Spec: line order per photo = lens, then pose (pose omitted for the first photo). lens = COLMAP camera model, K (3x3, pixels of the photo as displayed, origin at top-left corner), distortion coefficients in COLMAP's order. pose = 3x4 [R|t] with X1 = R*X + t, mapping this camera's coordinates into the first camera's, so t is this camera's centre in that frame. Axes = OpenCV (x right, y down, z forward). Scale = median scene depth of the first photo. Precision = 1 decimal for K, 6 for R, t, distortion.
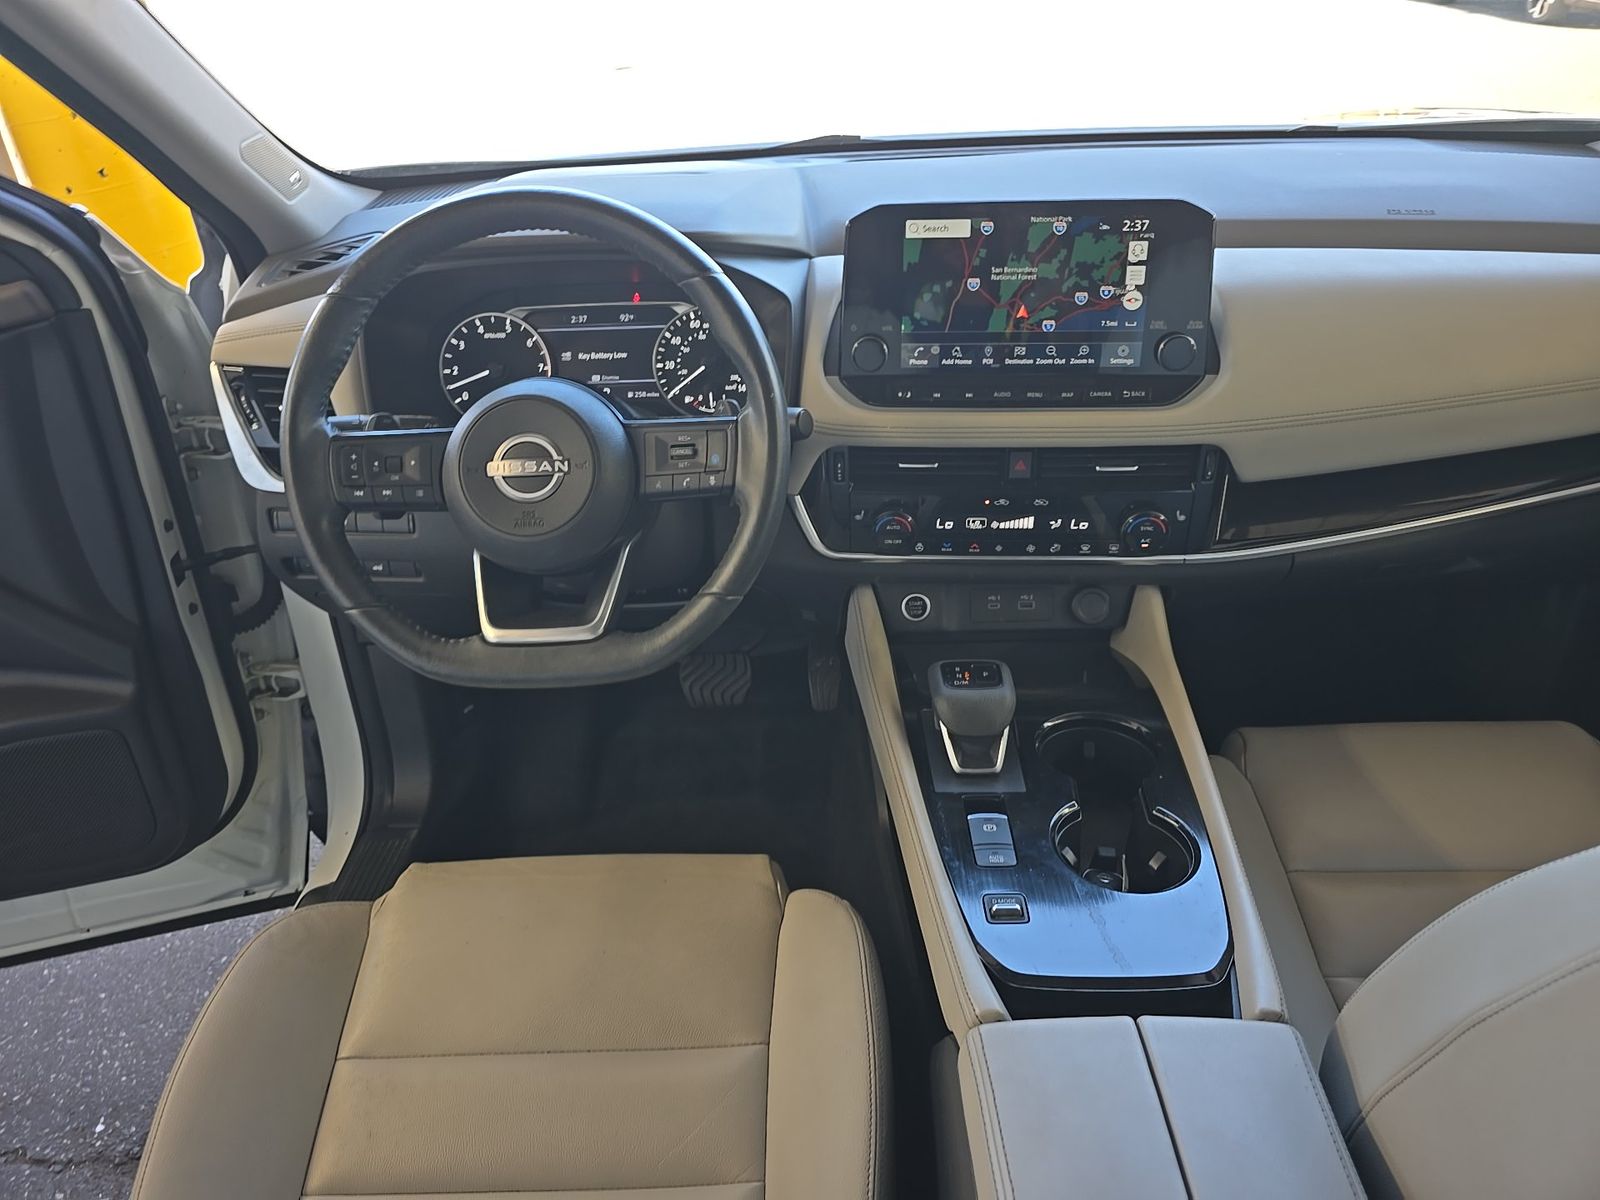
lens RADIAL K [[1067.7, 0, 808.2], [0, 1067.7, 611.0], [0, 0, 1]] dist [0.014560, -0.036357]
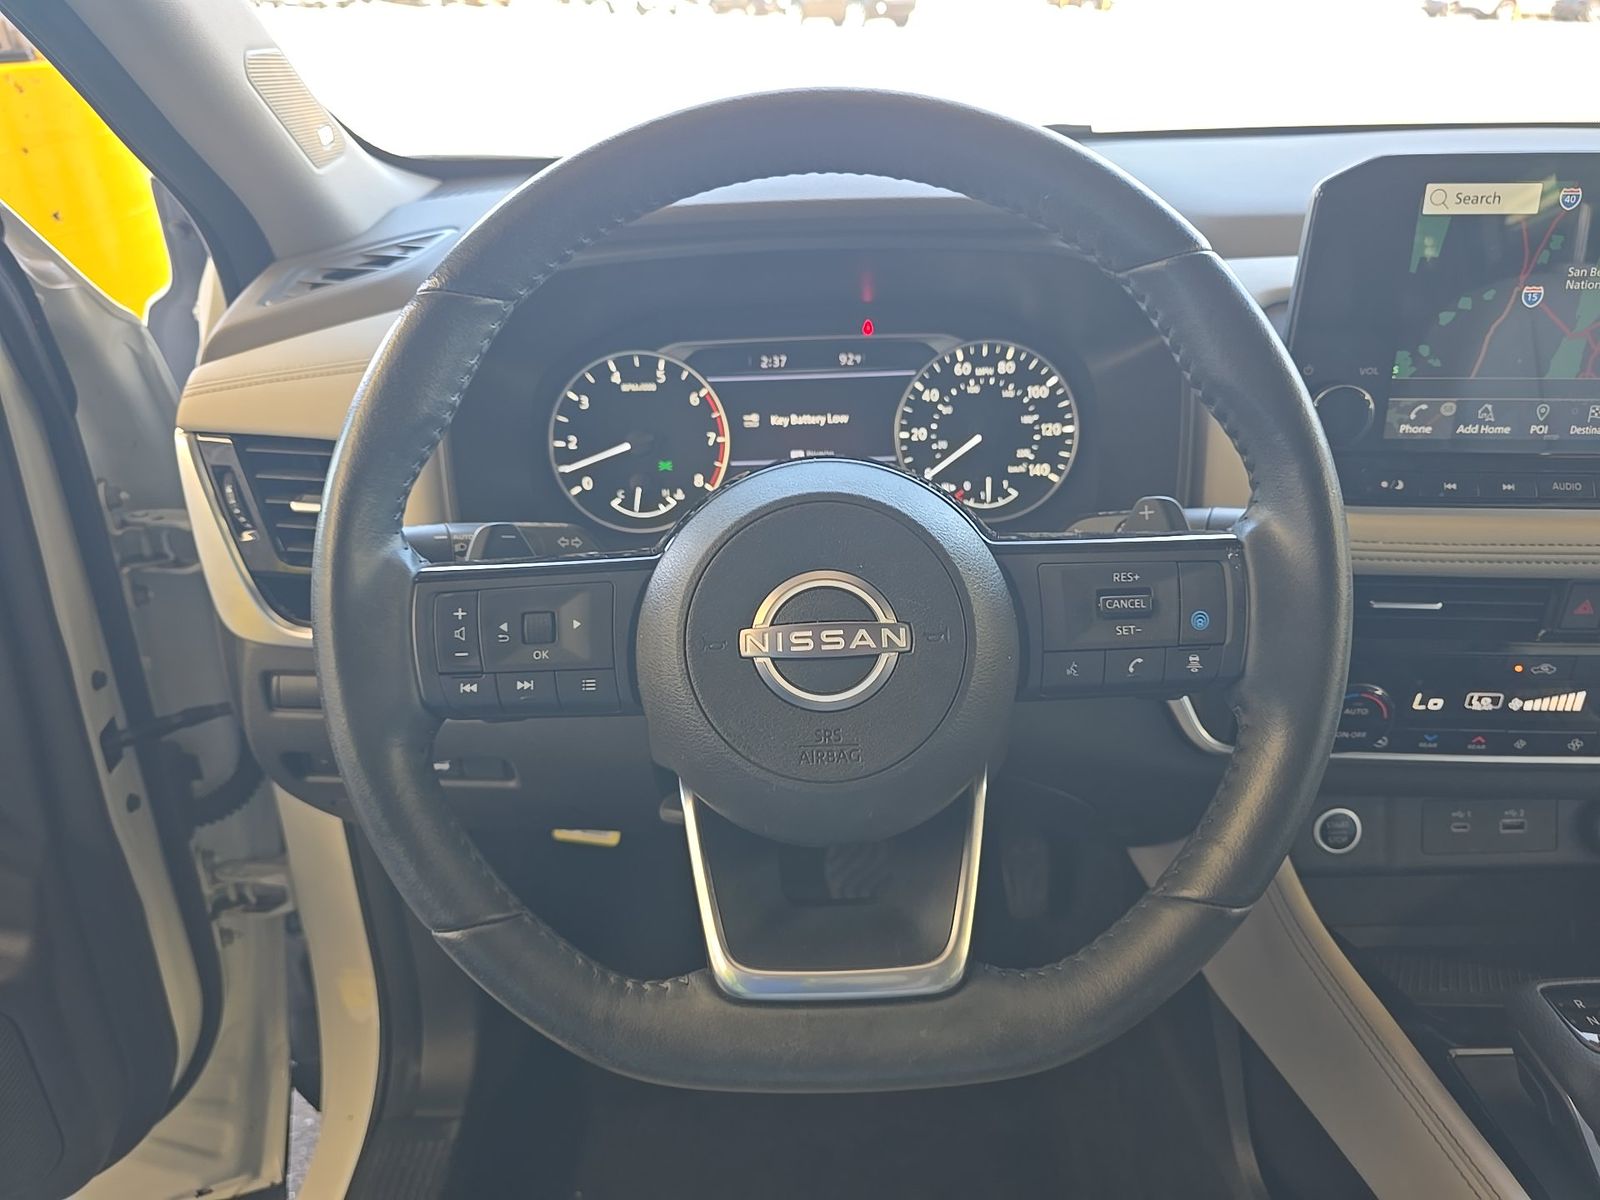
lens RADIAL K [[1067.7, 0, 783.2], [0, 1067.7, 598.2], [0, 0, 1]] dist [0.014560, -0.036357]
pose [[0.999898, -0.000026, 0.014286, -0.220541], [0.001106, 0.997140, -0.075566, -0.089197], [-0.014243, 0.075574, 0.997038, 0.393055]]
